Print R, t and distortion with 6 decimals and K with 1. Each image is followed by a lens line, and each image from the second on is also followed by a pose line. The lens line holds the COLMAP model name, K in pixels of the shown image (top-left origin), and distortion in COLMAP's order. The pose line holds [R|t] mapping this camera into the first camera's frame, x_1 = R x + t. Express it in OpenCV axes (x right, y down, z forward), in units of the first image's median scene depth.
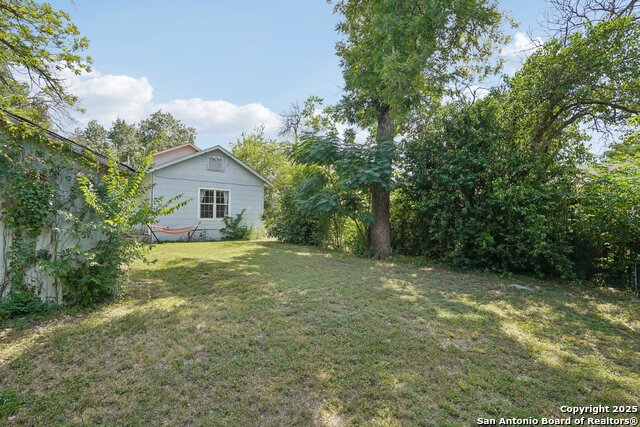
lens RADIAL K [[290.2, 0, 322.9], [0, 290.2, 212.9], [0, 0, 1]] dist [-0.009730, 0.006205]
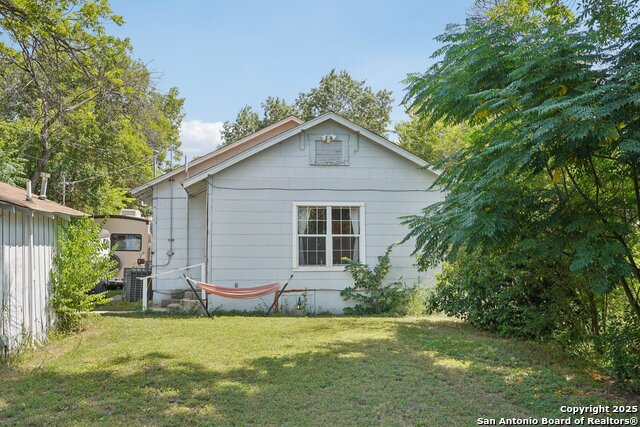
lens RADIAL K [[592.5, 0, 319.6], [0, 592.5, 213.4], [0, 0, 1]] dist [0.006451, 0.000000]
pose [[0.805044, -0.055739, -0.590591, 0.182142], [0.015326, 0.997198, -0.073222, 0.003076], [0.593017, 0.049896, 0.803642, 0.219246]]
